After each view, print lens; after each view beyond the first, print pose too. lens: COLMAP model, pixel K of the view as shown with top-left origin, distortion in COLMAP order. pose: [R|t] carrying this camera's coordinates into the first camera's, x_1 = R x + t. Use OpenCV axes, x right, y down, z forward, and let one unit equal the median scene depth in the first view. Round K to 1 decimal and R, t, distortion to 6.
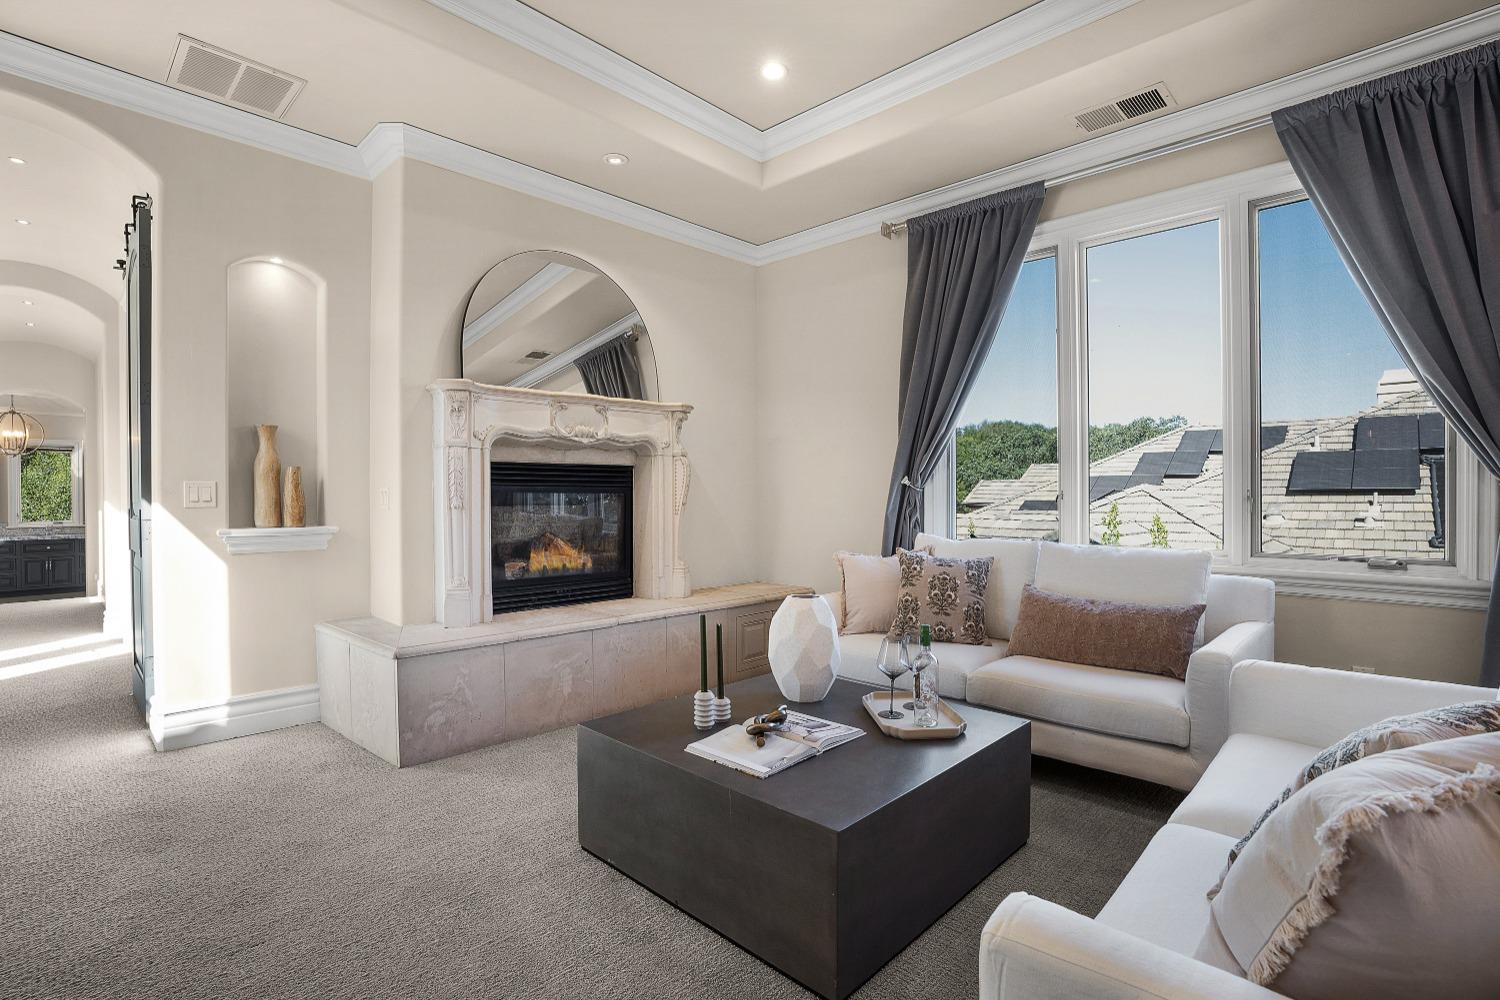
lens RADIAL K [[677.4, 0, 750.0], [0, 677.4, 500.0], [0, 0, 1]] dist [-0.026105, 0.000761]
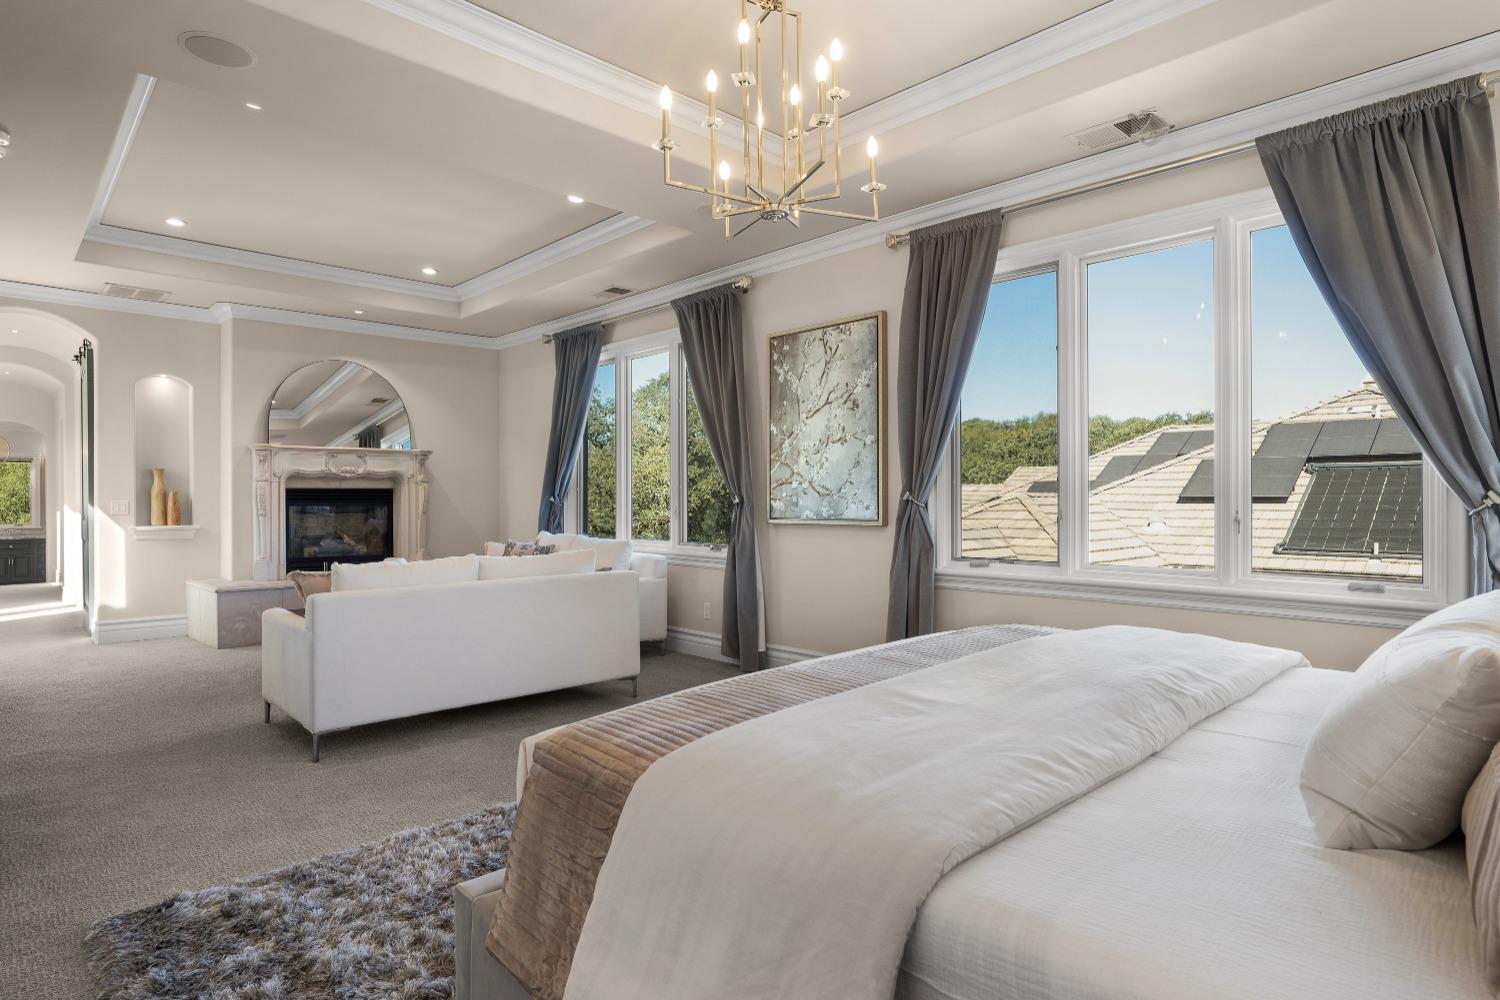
lens RADIAL K [[839.2, 0, 750.0], [0, 839.2, 500.0], [0, 0, 1]] dist [0.017030, -0.000132]
pose [[0.996567, 0.002686, -0.082746, 0.963050], [-0.003226, 0.999974, -0.006400, -0.016612], [0.082727, 0.006645, 0.996550, -1.041739]]
